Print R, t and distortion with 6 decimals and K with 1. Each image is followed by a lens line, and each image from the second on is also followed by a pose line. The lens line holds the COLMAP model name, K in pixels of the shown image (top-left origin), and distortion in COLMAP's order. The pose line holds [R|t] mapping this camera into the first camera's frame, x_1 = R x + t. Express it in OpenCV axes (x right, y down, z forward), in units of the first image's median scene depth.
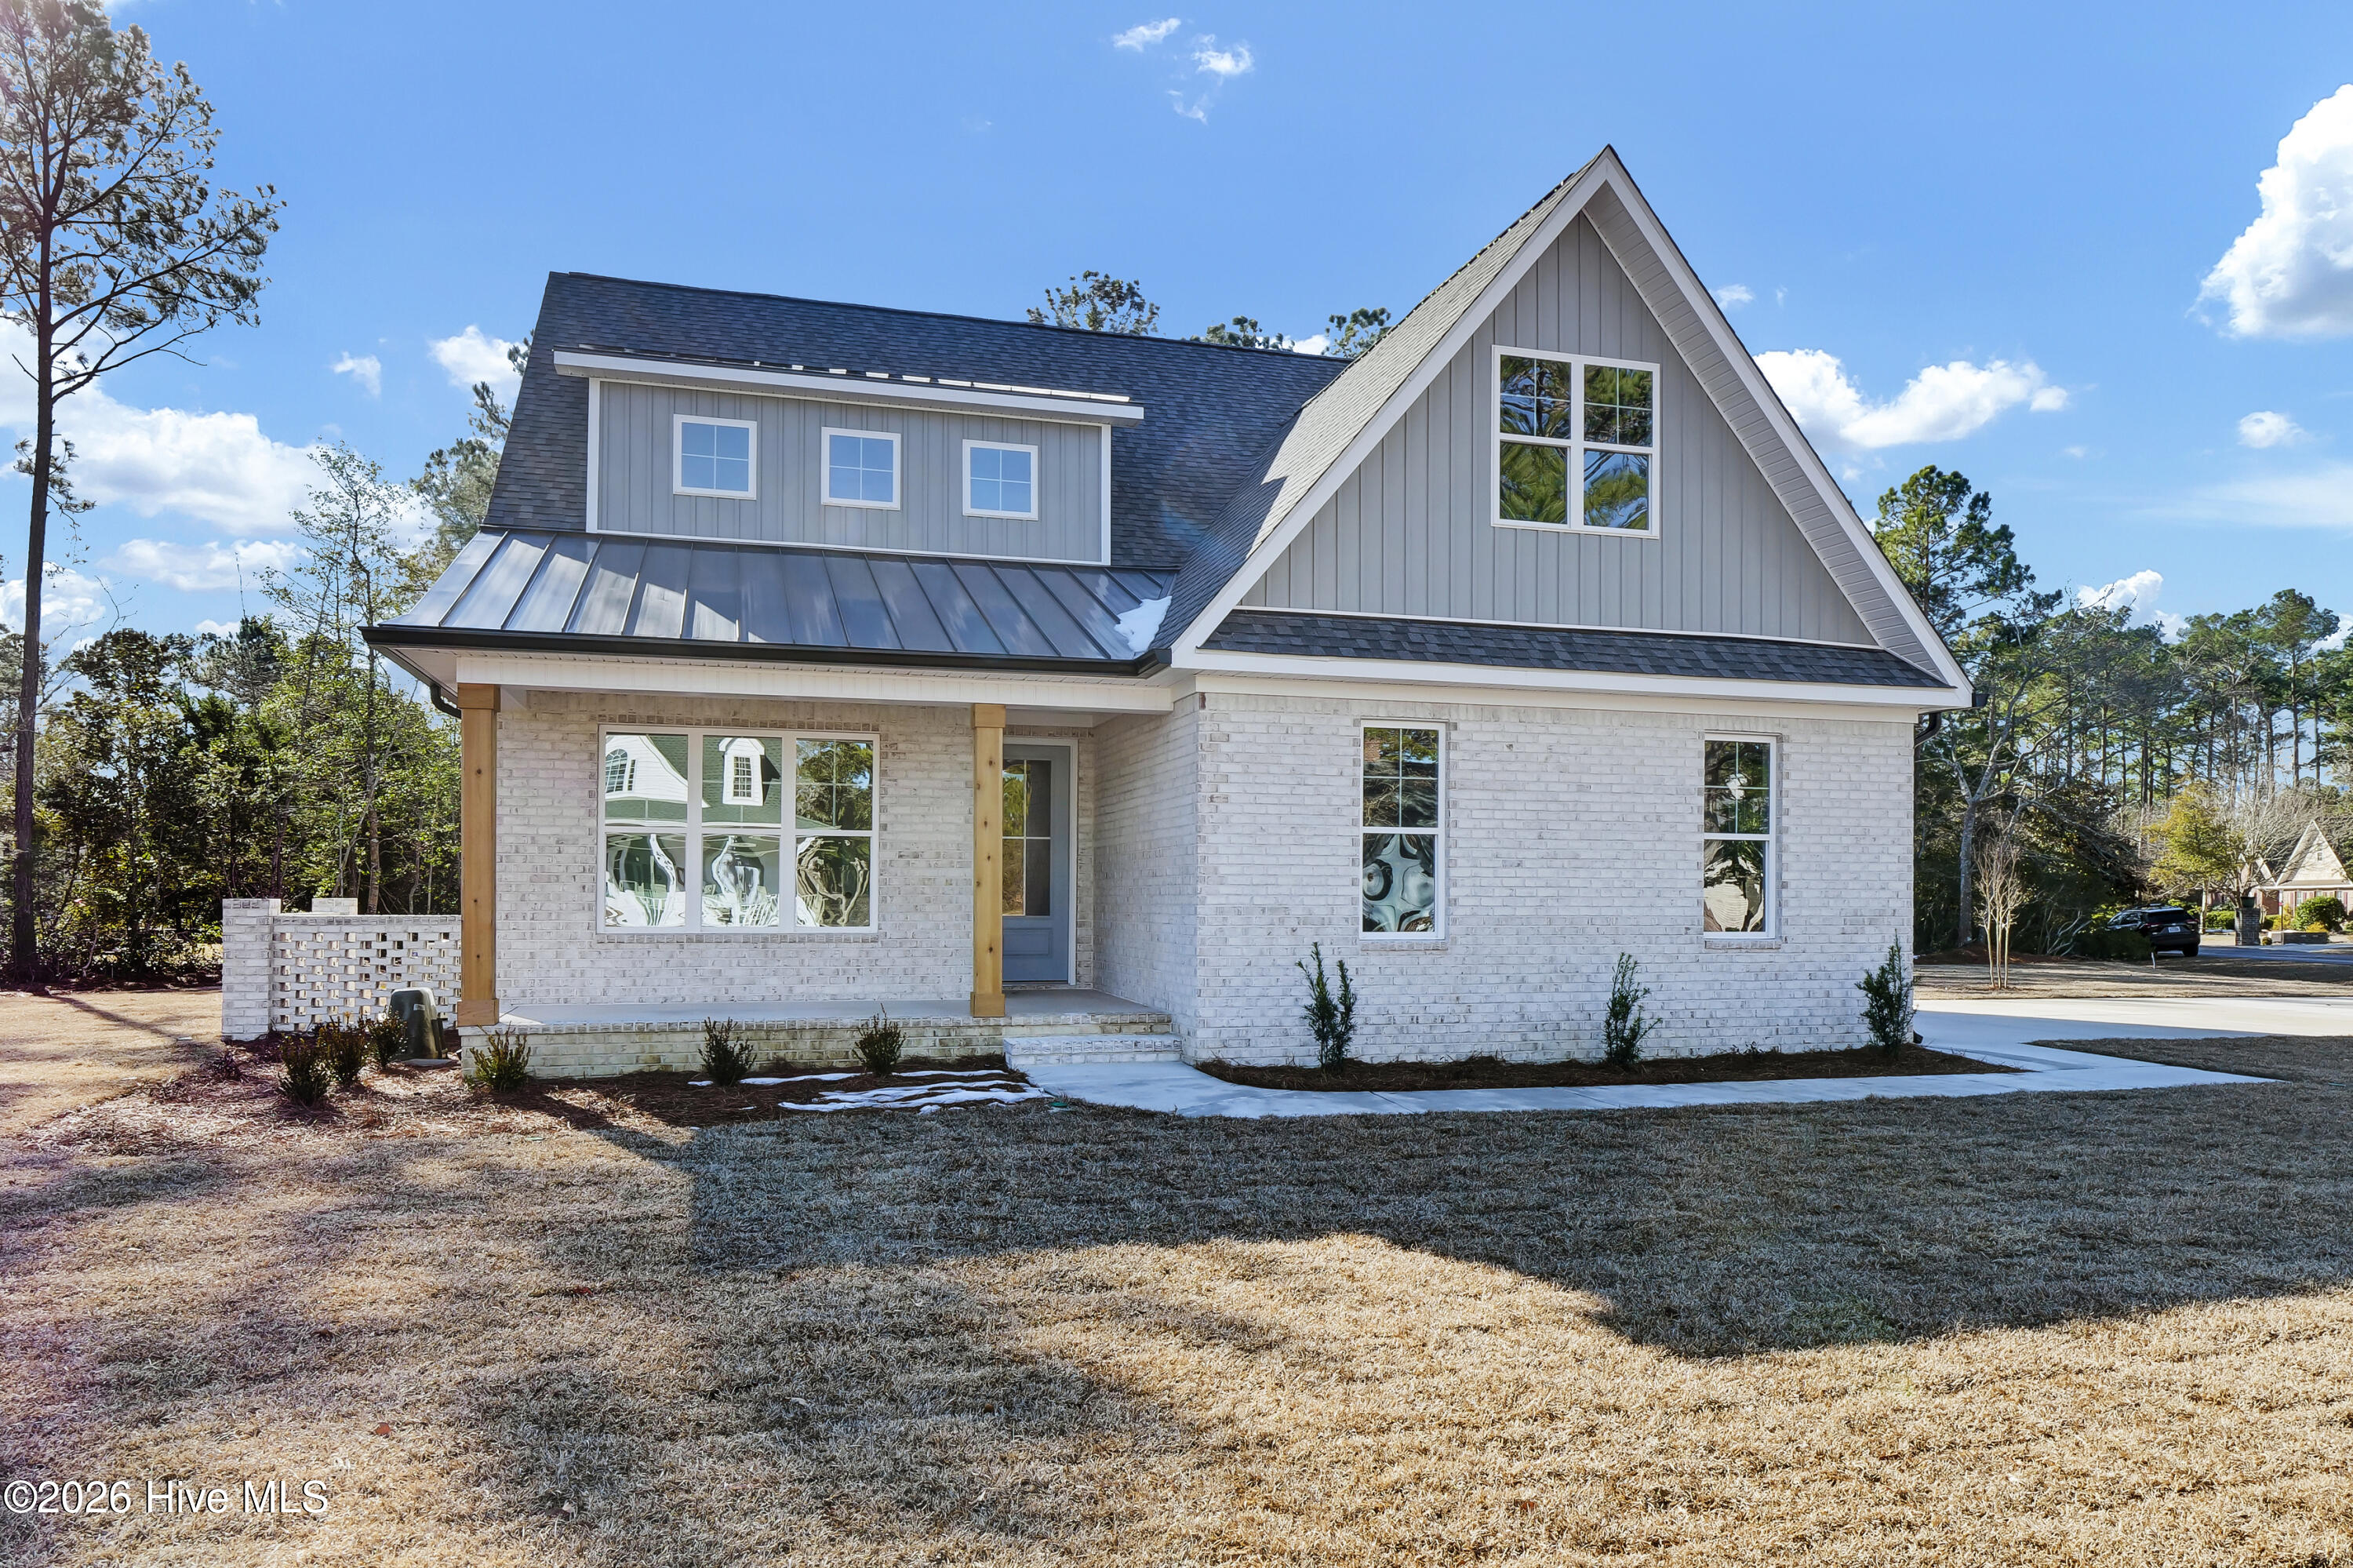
lens RADIAL K [[1544.7, 0, 1177.1], [0, 1544.7, 905.3], [0, 0, 1]] dist [0.003681, -0.000125]
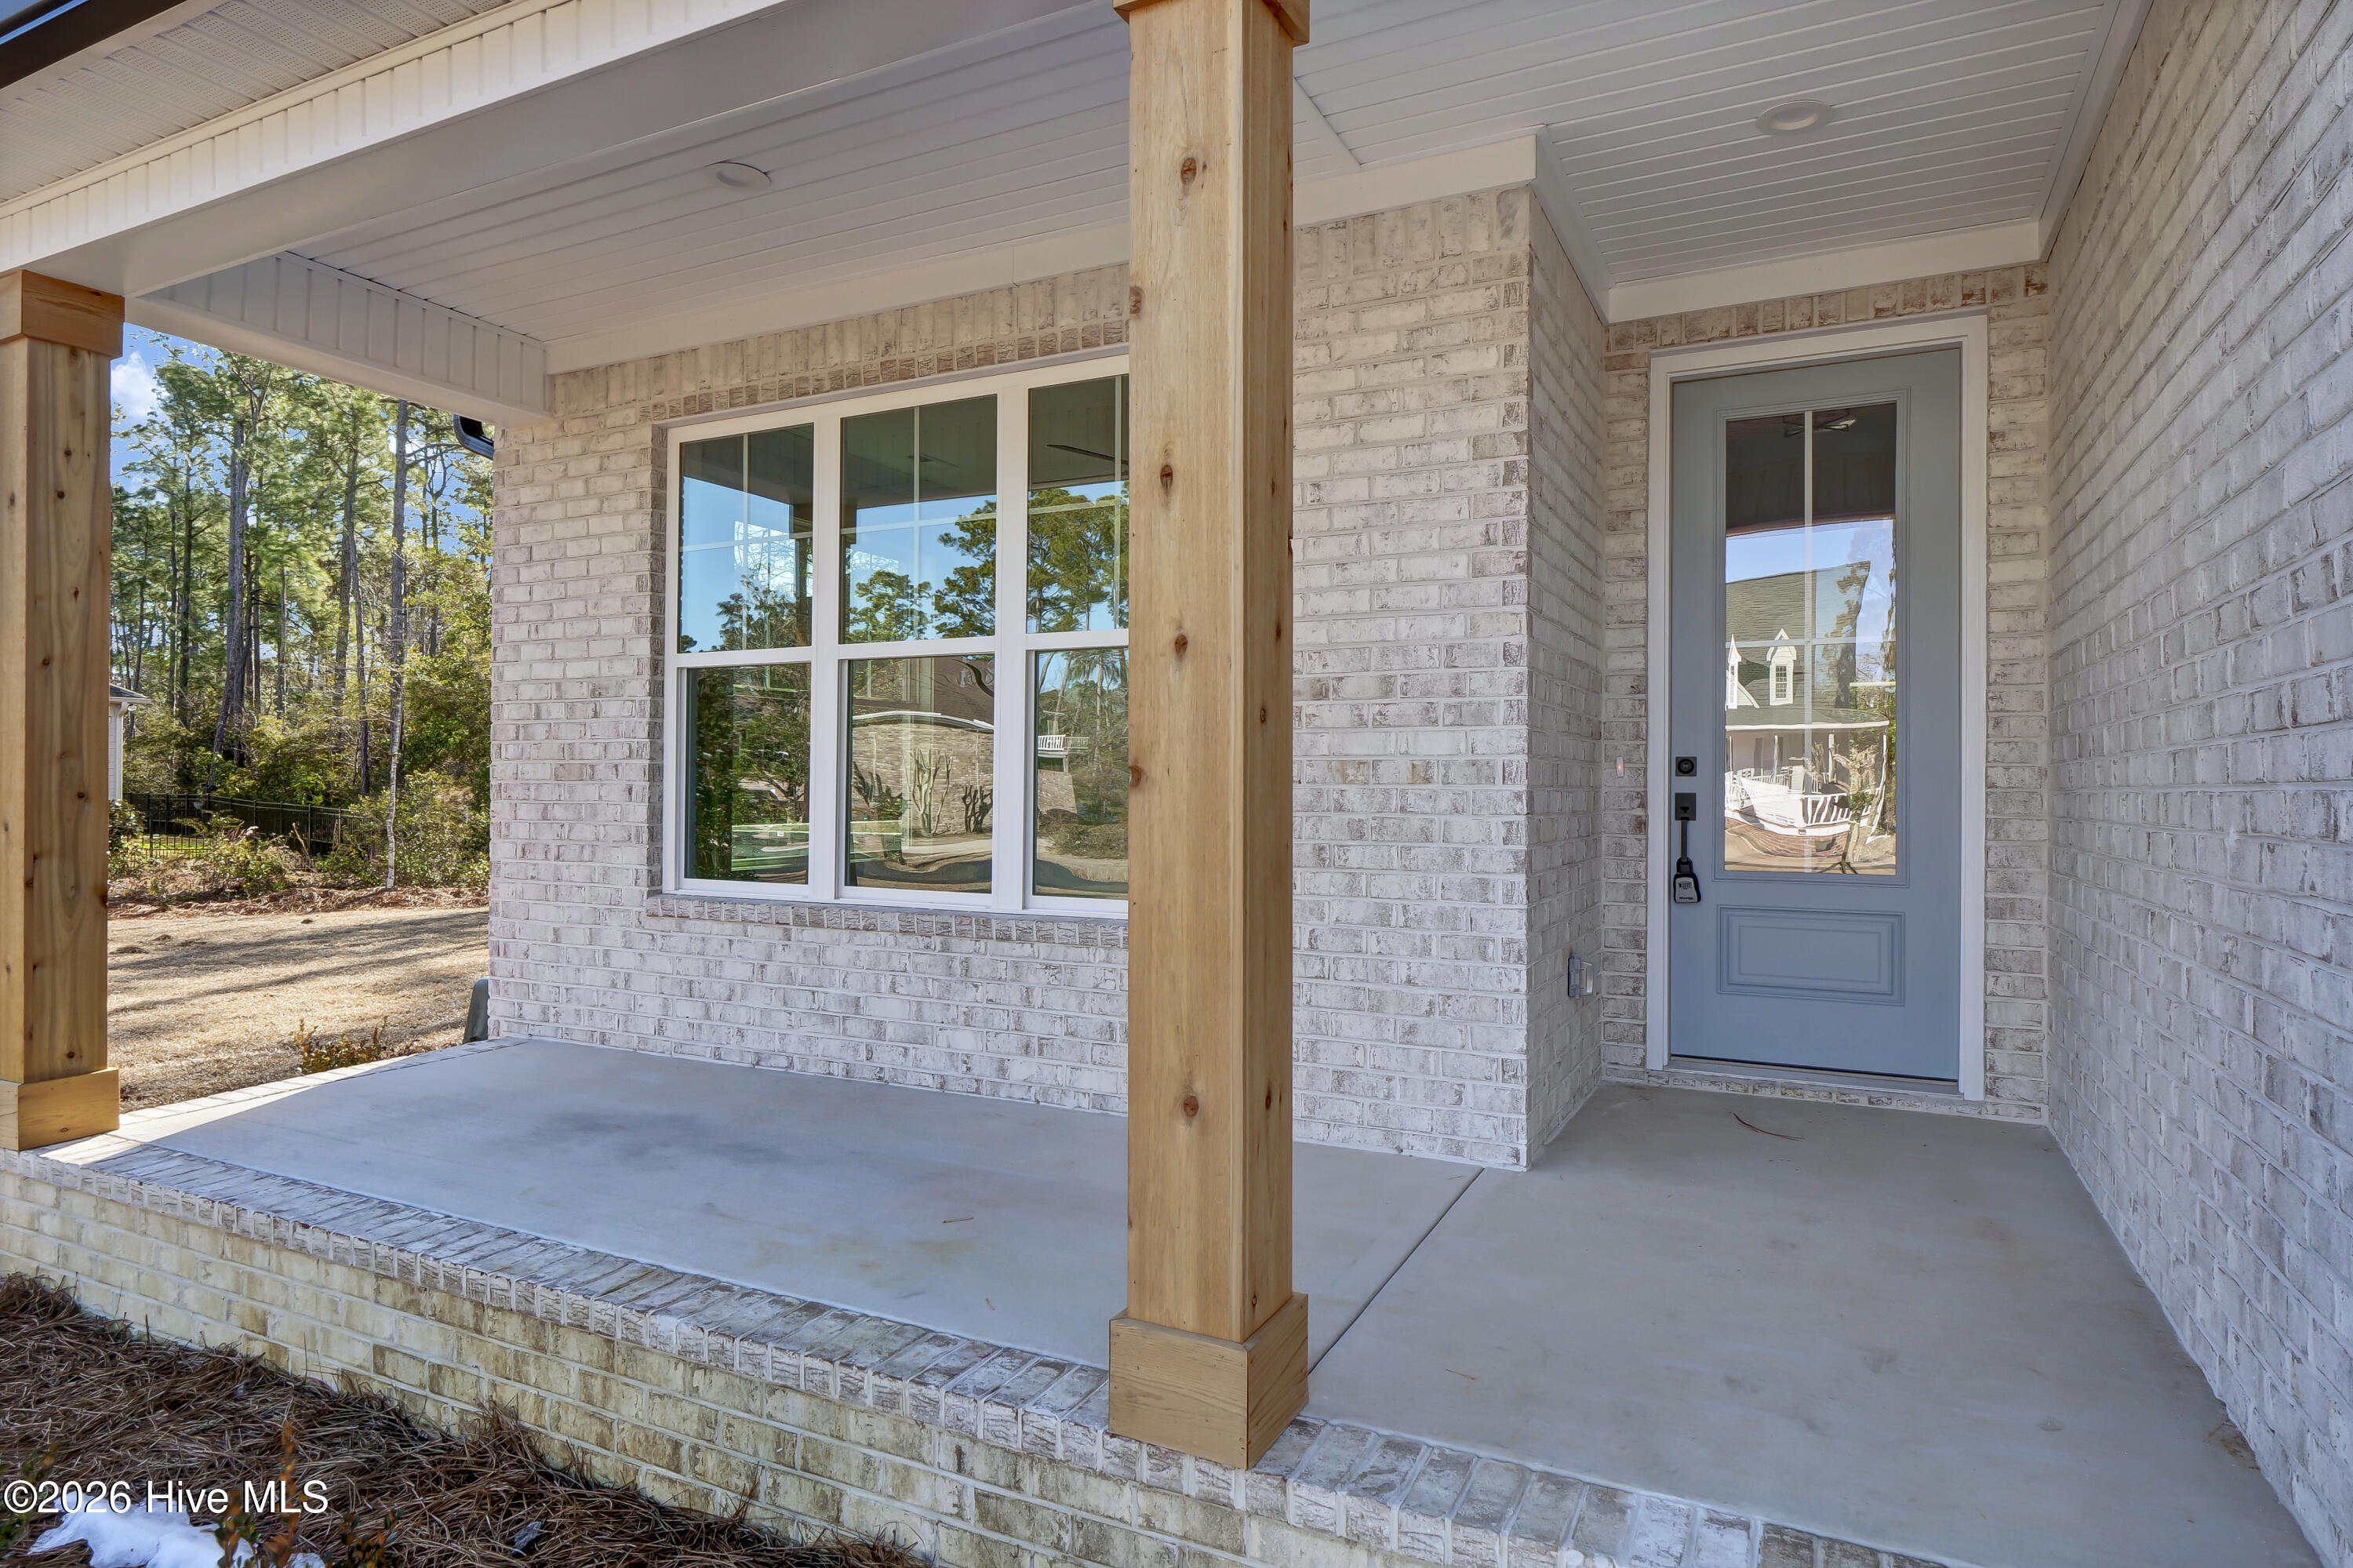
lens RADIAL K [[1302.9, 0, 1176.5], [0, 1302.9, 784.0], [0, 0, 1]] dist [-0.000811, -0.000177]
pose [[0.736682, -0.003559, -0.676230, -0.008815], [-0.006492, 0.999903, -0.012334, -0.009735], [0.676208, 0.013476, 0.736587, 0.809358]]
